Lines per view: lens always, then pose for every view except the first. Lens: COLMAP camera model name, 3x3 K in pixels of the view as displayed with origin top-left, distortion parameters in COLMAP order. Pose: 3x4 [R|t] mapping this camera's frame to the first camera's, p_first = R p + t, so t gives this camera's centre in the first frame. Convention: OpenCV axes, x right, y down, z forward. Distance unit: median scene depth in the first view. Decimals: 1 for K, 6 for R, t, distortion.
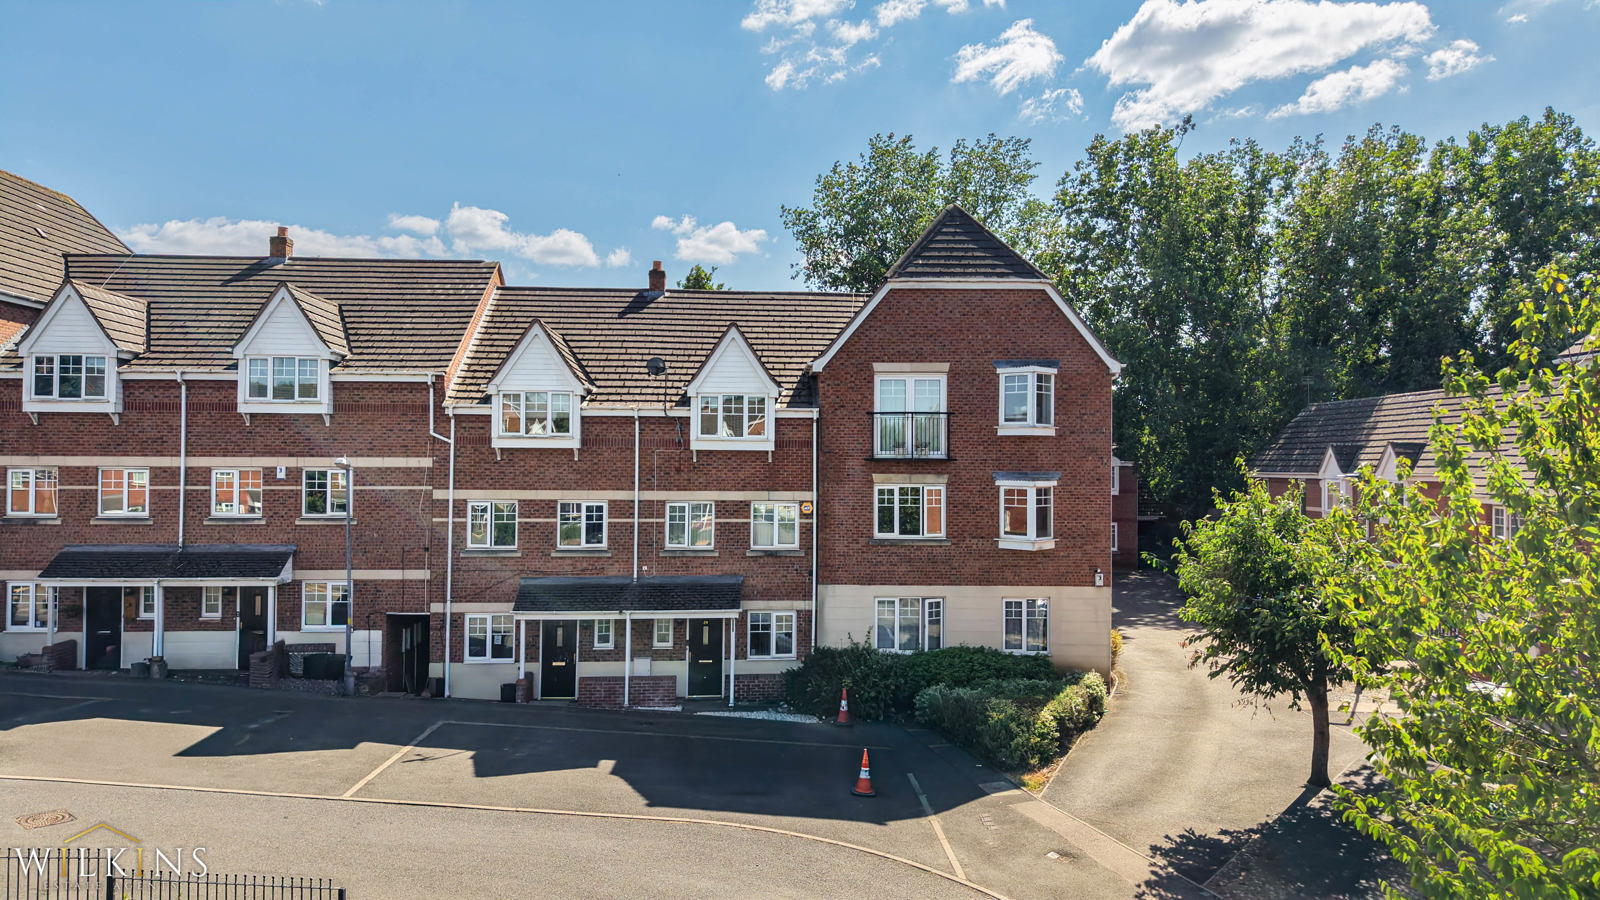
lens RADIAL K [[1081.0, 0, 800.0], [0, 1081.0, 450.0], [0, 0, 1]] dist [0.019957, -0.035755]
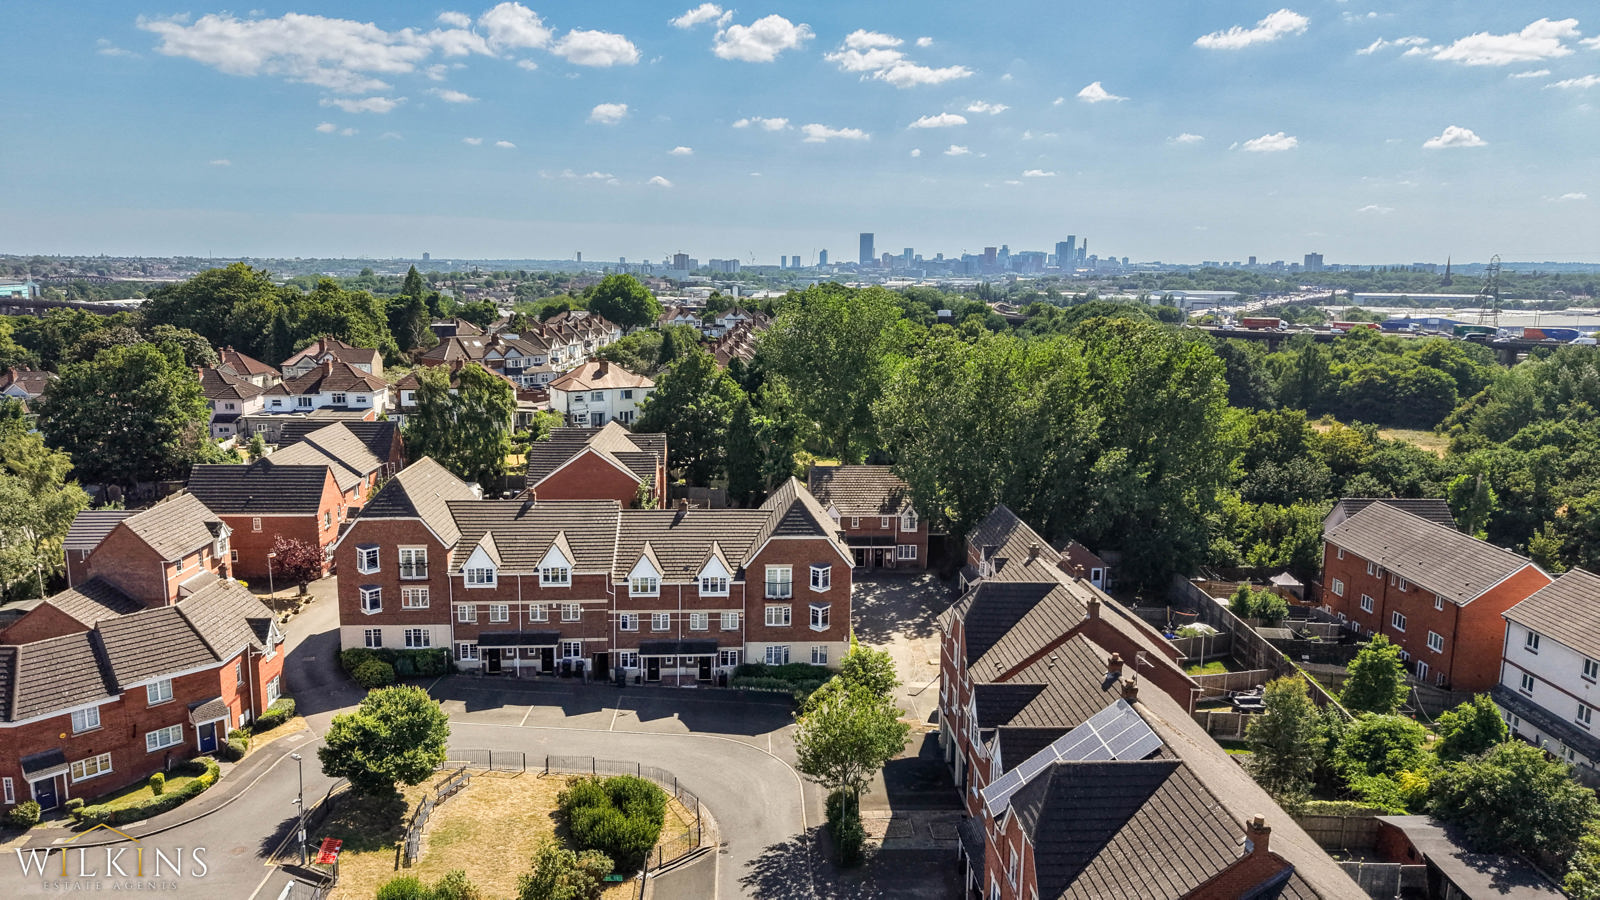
lens RADIAL K [[1073.4, 0, 800.0], [0, 1073.4, 450.0], [0, 0, 1]] dist [0.027917, -0.036617]
pose [[0.999968, 0.004771, 0.006497, 0.141002], [-0.005897, 0.982509, 0.186121, -0.896074], [-0.005495, -0.186153, 0.982505, -1.670662]]
